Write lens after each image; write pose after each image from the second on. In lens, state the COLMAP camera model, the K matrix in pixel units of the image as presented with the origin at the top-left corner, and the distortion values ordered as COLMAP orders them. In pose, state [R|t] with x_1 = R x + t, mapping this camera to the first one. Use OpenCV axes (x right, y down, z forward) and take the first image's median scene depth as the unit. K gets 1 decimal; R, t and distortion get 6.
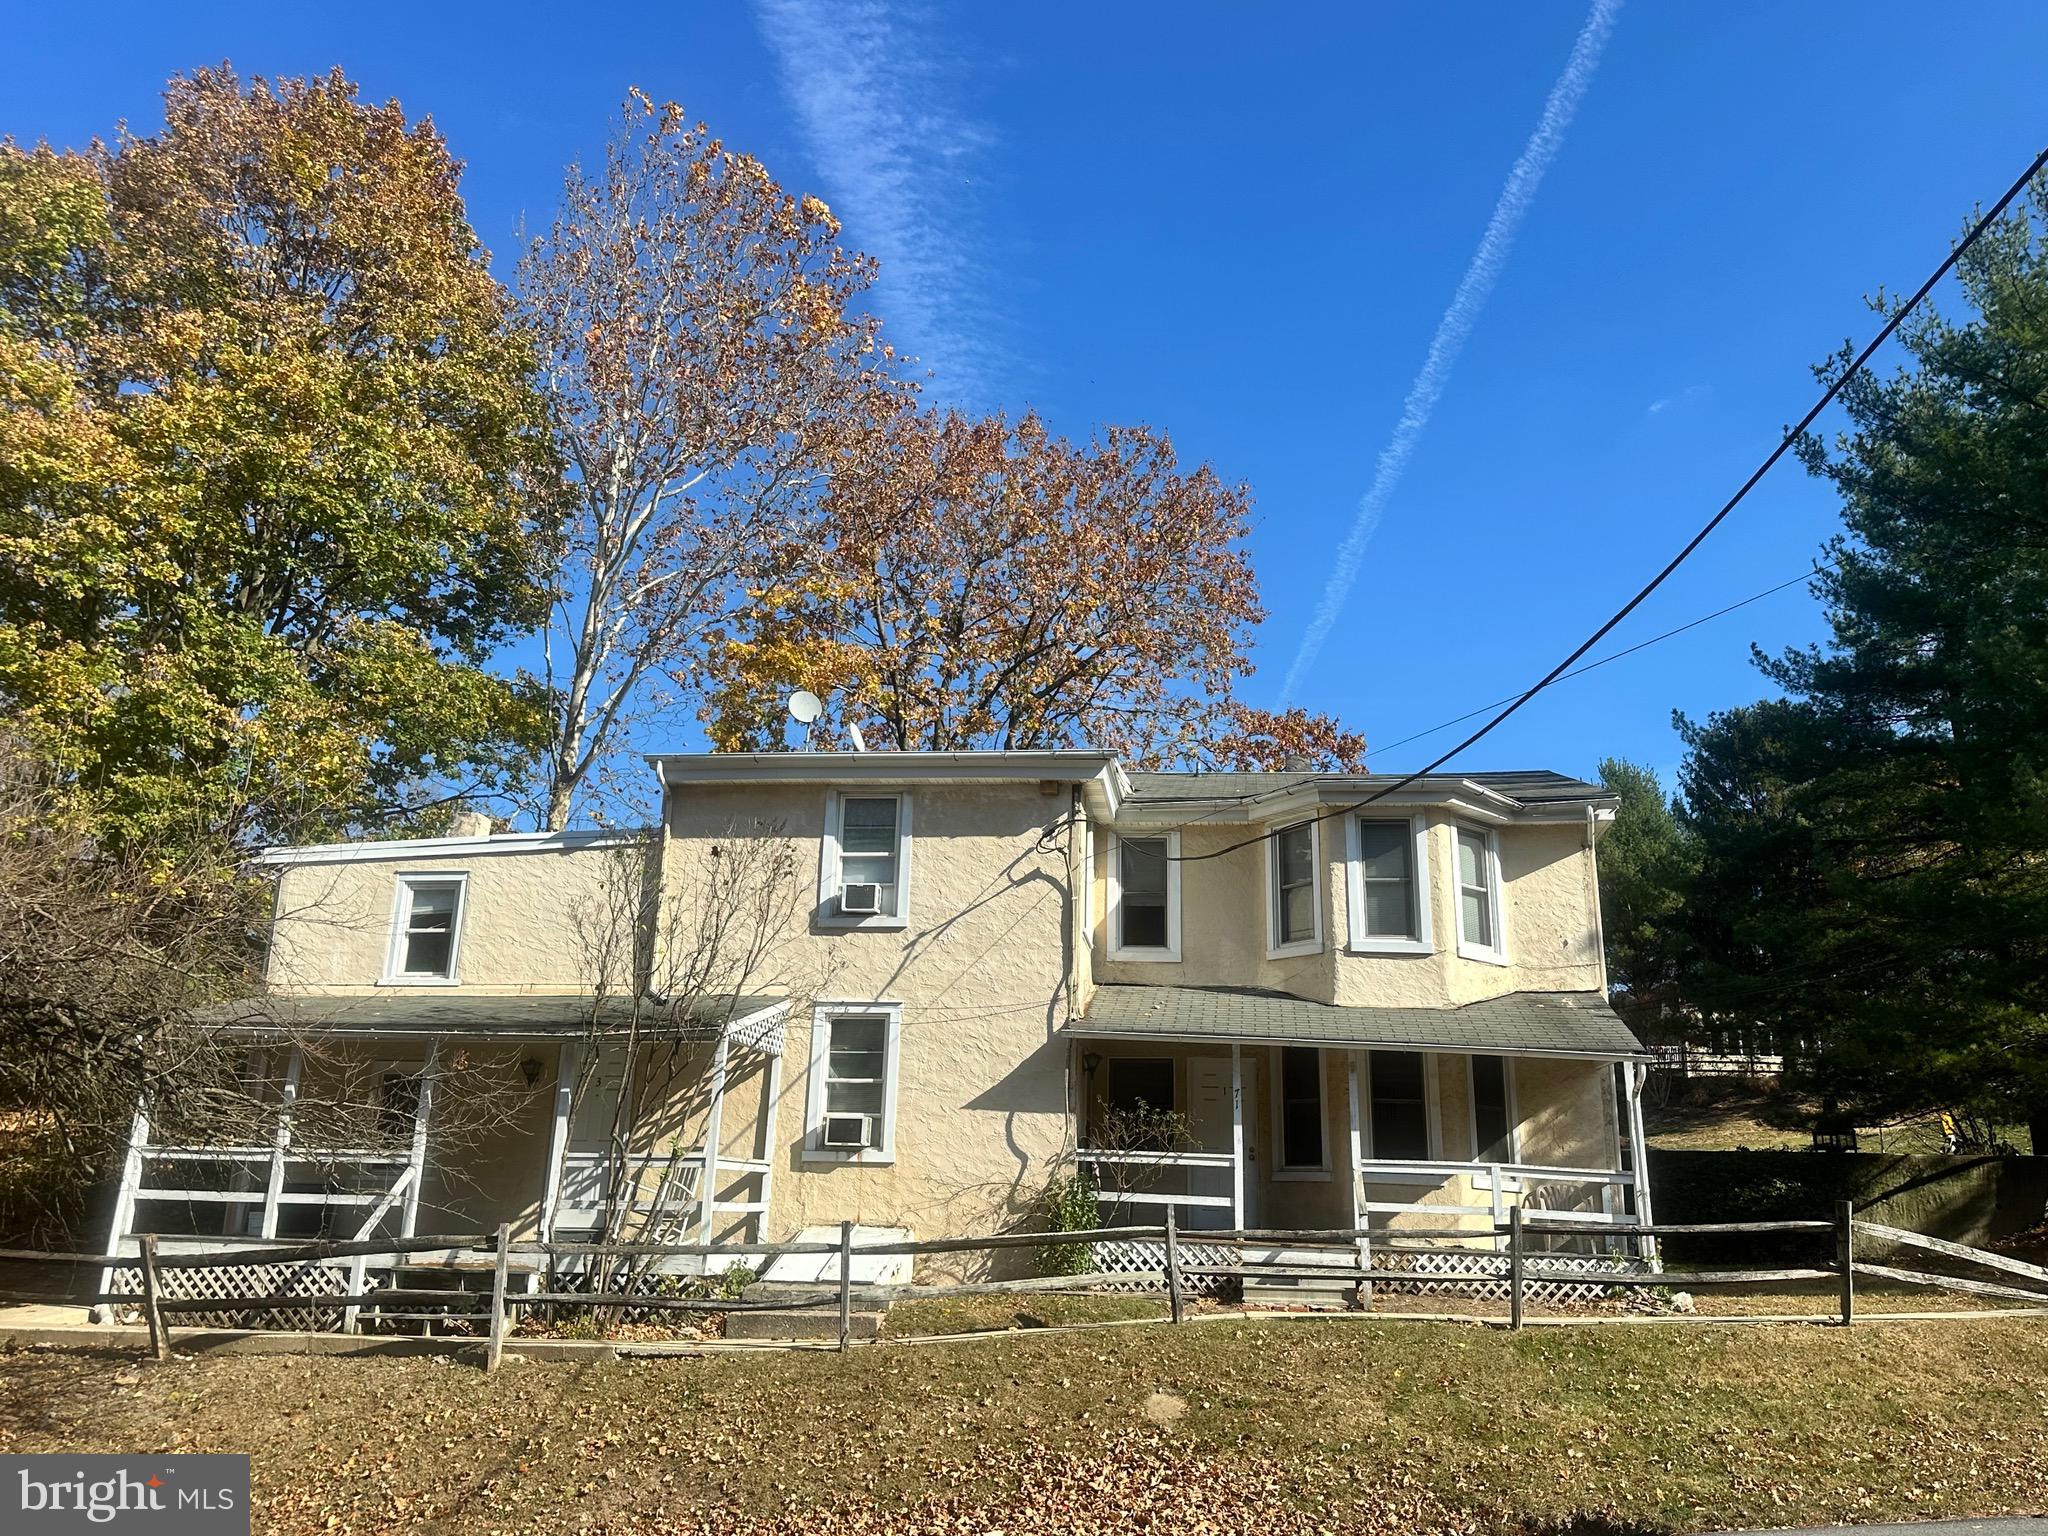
lens RADIAL K [[1668.2, 0, 1025.2], [0, 1668.2, 764.4], [0, 0, 1]] dist [0.006271, 0.001146]
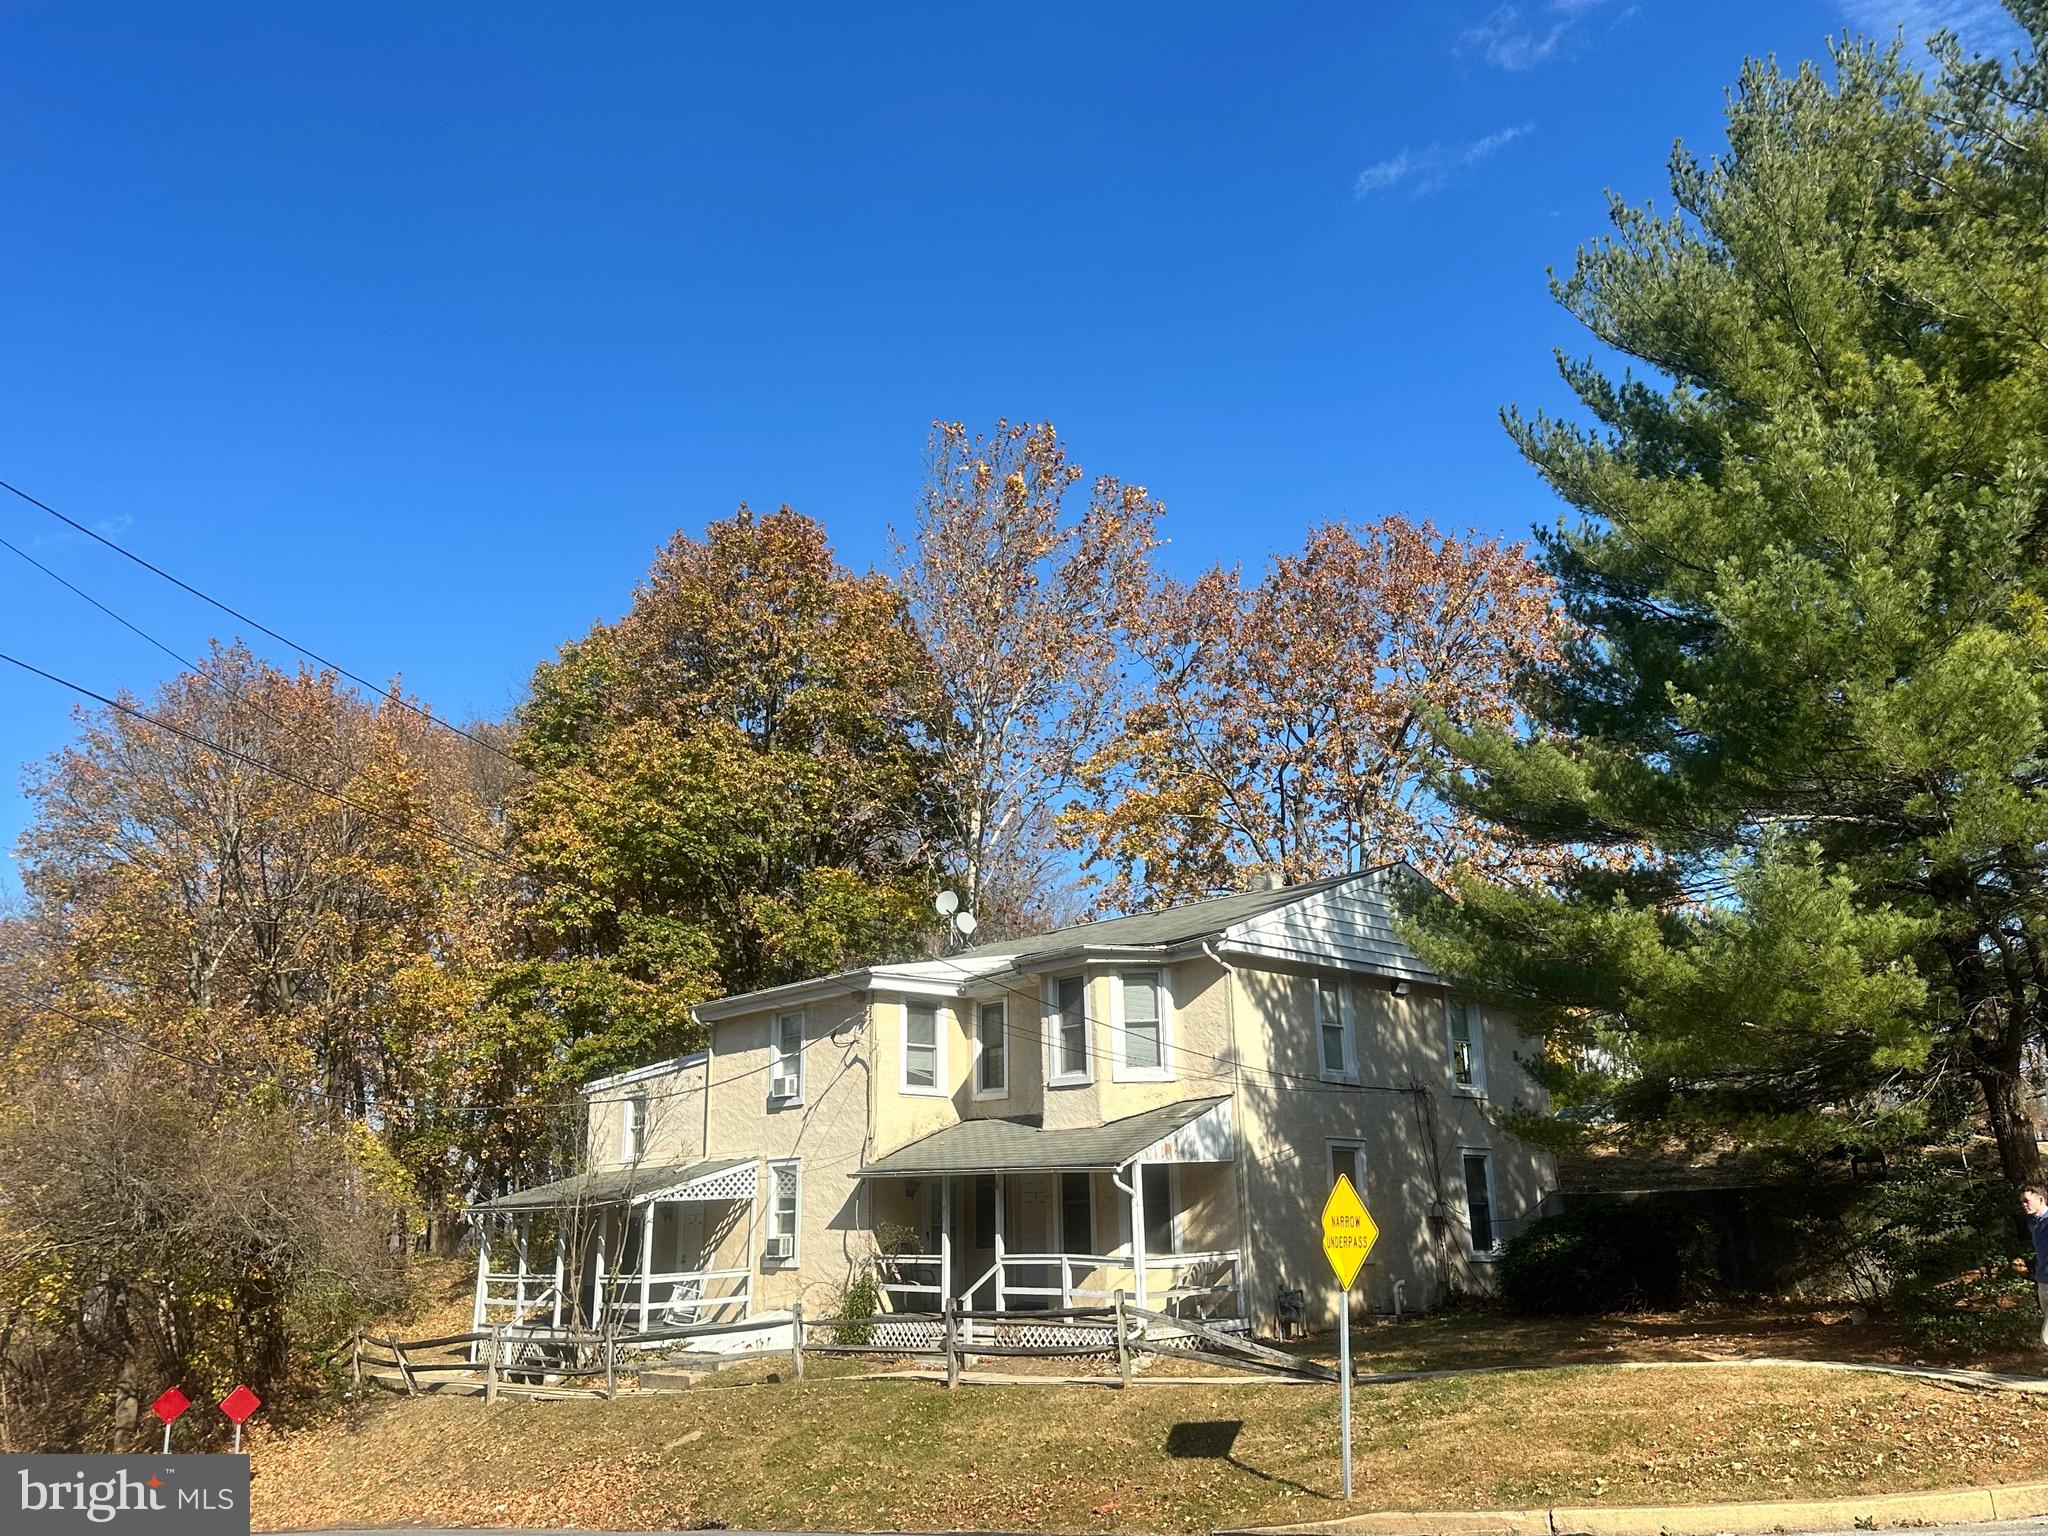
lens RADIAL K [[1668.2, 0, 1021.8], [0, 1668.2, 769.6], [0, 0, 1]] dist [0.006271, 0.001146]
pose [[0.736278, -0.221358, -0.639449, 1.060765], [0.227941, 0.970887, -0.073634, -0.036208], [0.637132, -0.091542, 0.765299, 0.020671]]
